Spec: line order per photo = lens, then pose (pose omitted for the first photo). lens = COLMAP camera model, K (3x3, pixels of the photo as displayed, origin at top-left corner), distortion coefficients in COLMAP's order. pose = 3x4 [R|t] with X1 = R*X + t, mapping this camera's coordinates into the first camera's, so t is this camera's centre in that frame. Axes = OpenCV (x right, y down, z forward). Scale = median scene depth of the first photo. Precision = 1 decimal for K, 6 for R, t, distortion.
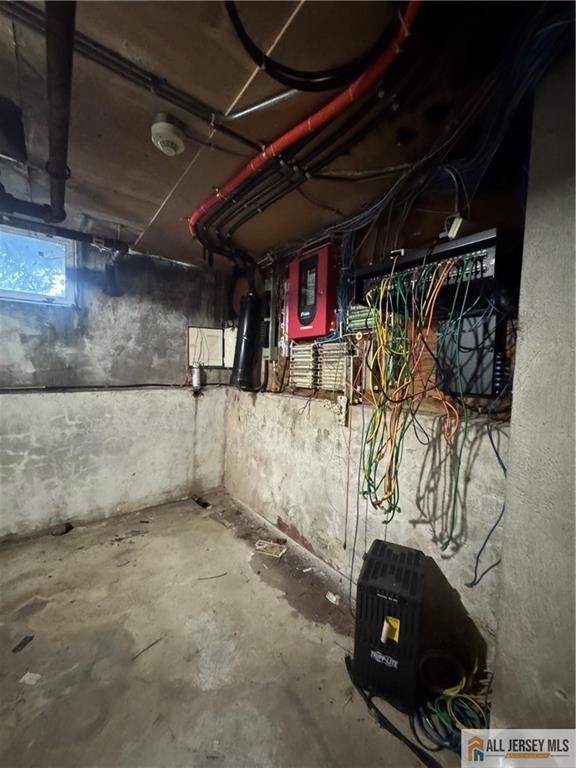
lens RADIAL K [[305.3, 0, 285.1], [0, 305.3, 383.8], [0, 0, 1]] dist [-0.004211, 0.001005]
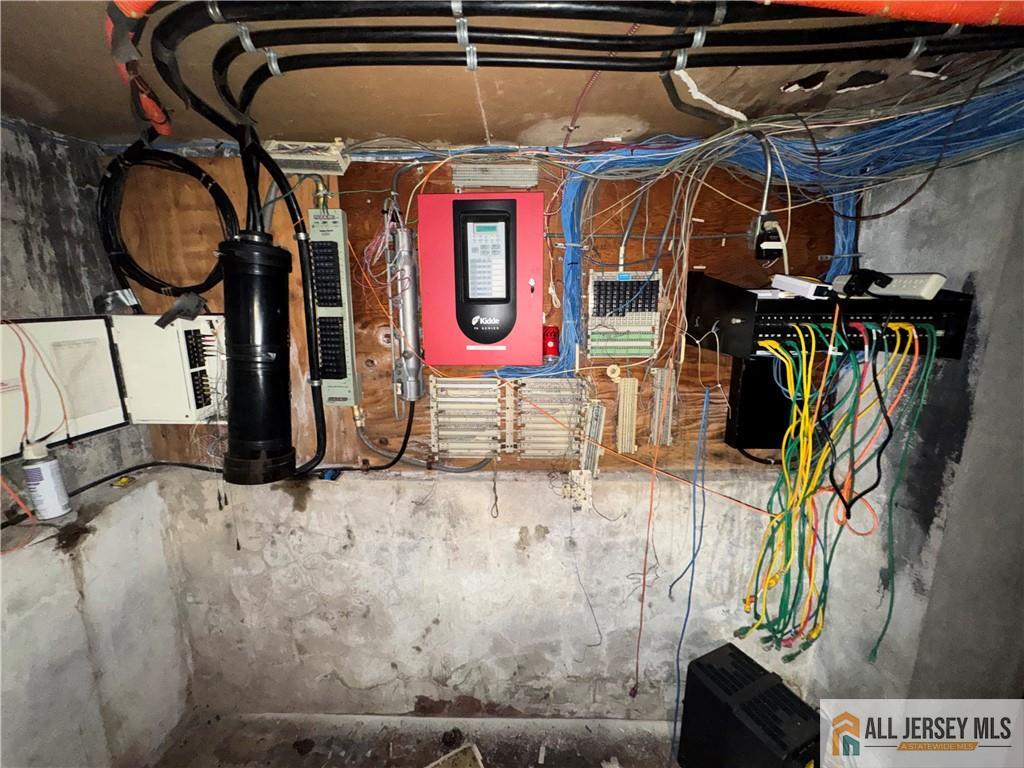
lens RADIAL K [[407.0, 0, 511.7], [0, 407.0, 385.3], [0, 0, 1]] dist [-0.004211, 0.001005]
pose [[0.622290, -0.175908, 0.762766, -0.361053], [0.059285, 0.982216, 0.178151, -0.206146], [-0.780539, -0.065641, 0.621651, 0.476505]]
